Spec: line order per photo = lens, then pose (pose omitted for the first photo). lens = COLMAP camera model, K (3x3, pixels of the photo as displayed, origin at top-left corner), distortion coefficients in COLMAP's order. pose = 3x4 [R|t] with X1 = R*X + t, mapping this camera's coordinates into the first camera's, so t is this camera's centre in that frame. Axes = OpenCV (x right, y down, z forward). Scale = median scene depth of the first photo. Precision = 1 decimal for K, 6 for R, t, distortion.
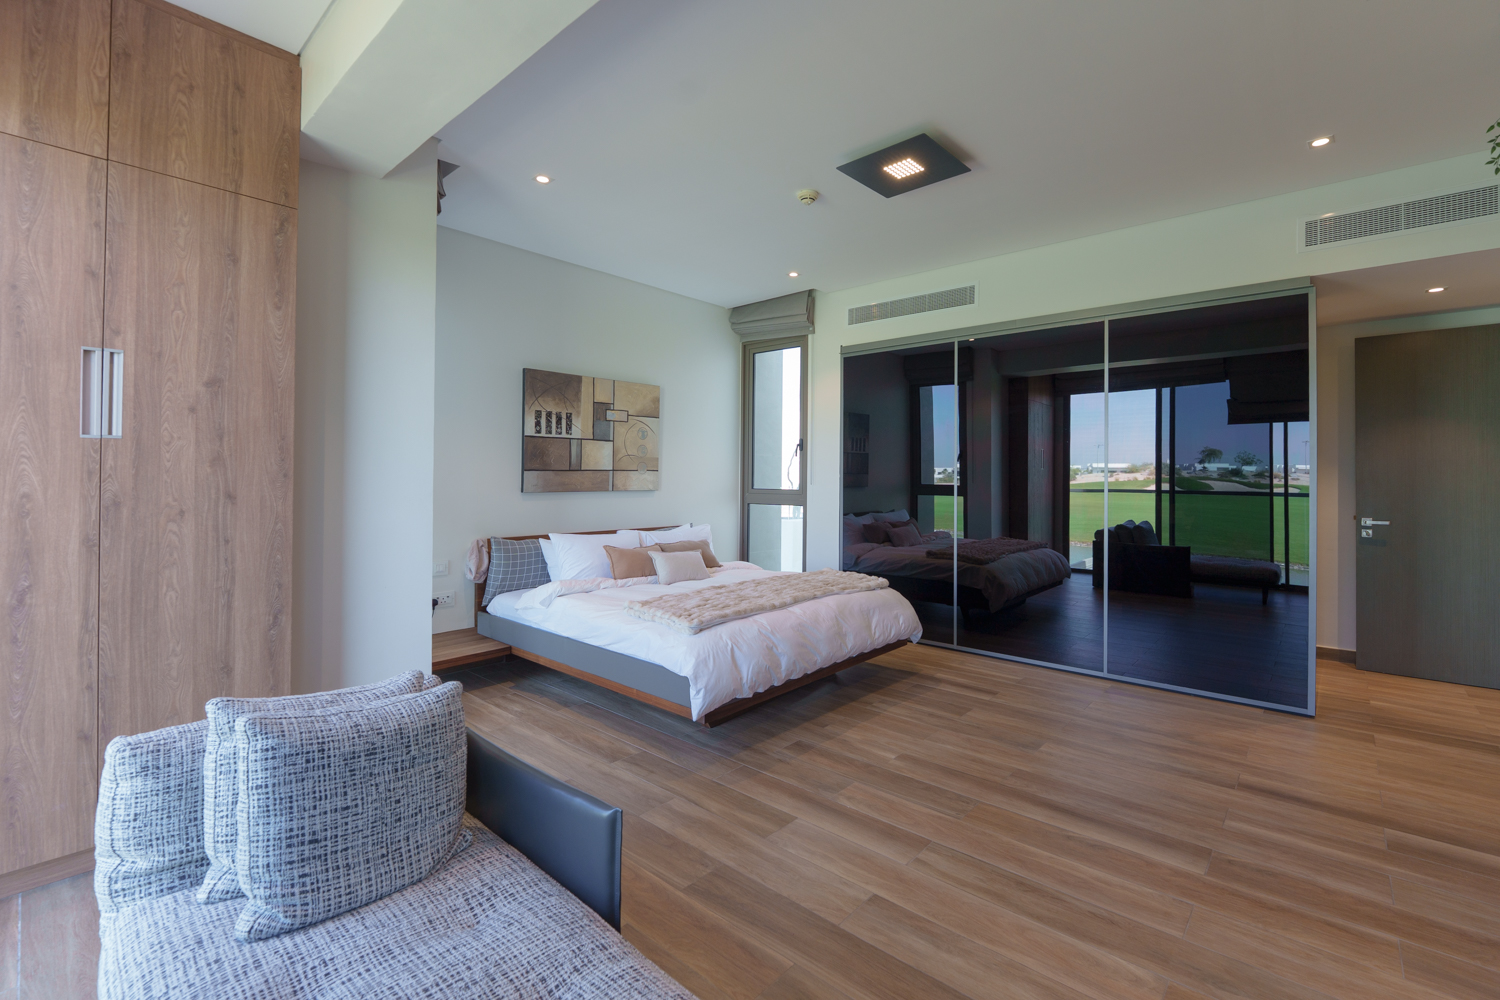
lens RADIAL K [[603.6, 0, 757.0], [0, 603.6, 500.4], [0, 0, 1]] dist [-0.010573, -0.000548]
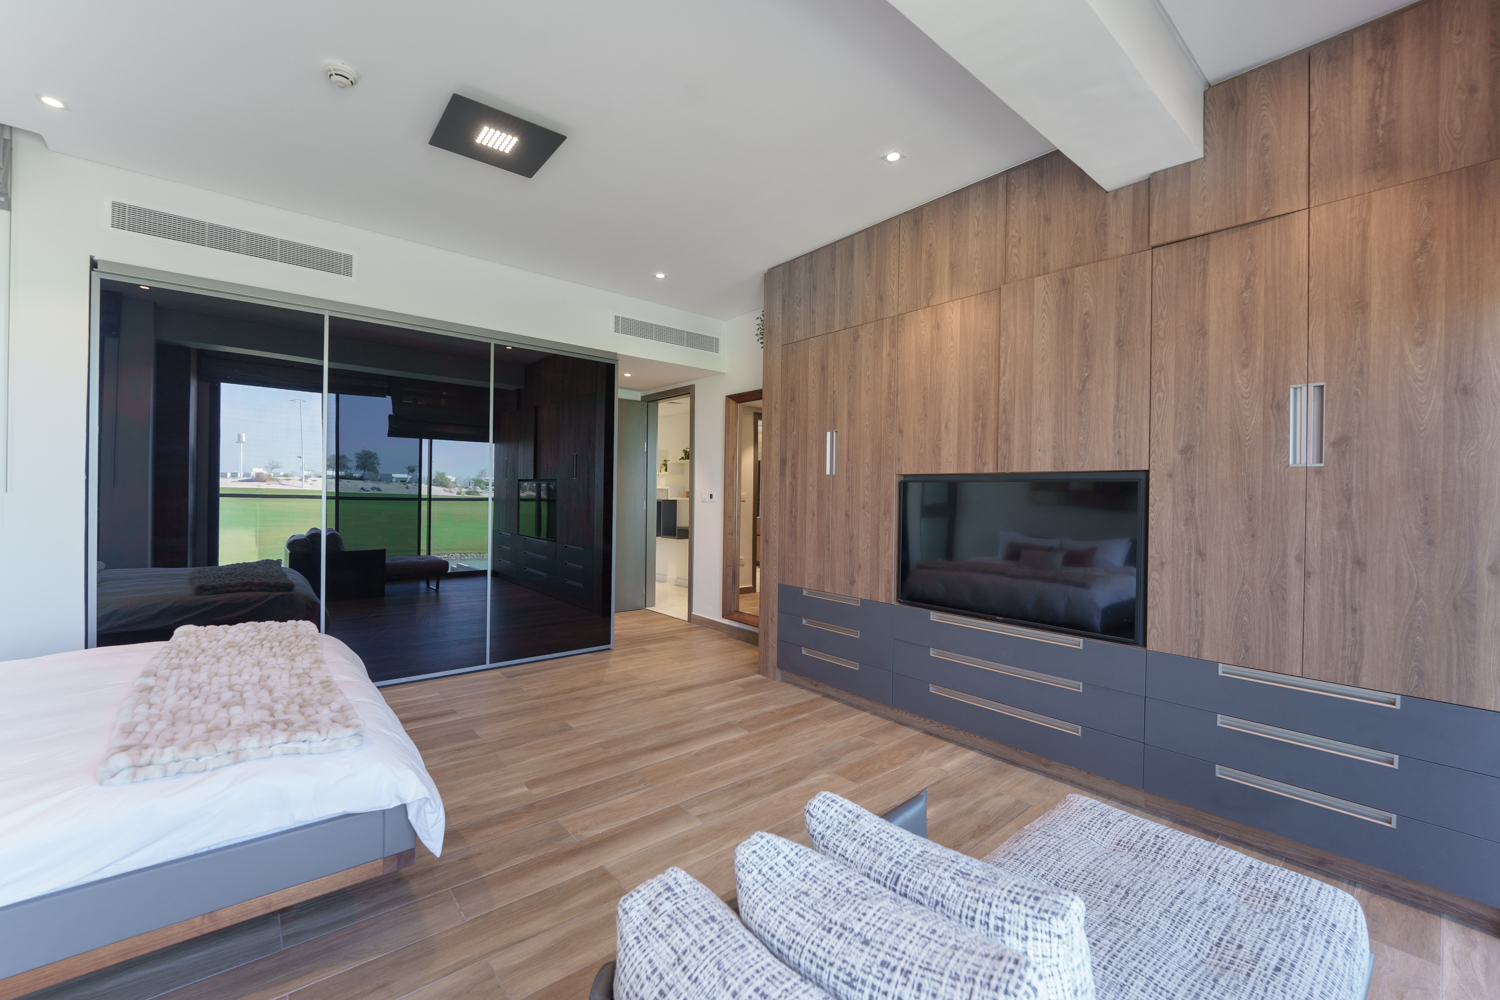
lens RADIAL K [[603.6, 0, 757.0], [0, 603.6, 500.4], [0, 0, 1]] dist [-0.010573, -0.000548]
pose [[0.175372, -0.013133, 0.984415, -0.604095], [0.022896, 0.999695, 0.009258, -0.013282], [-0.984236, 0.020916, 0.175619, 0.481232]]
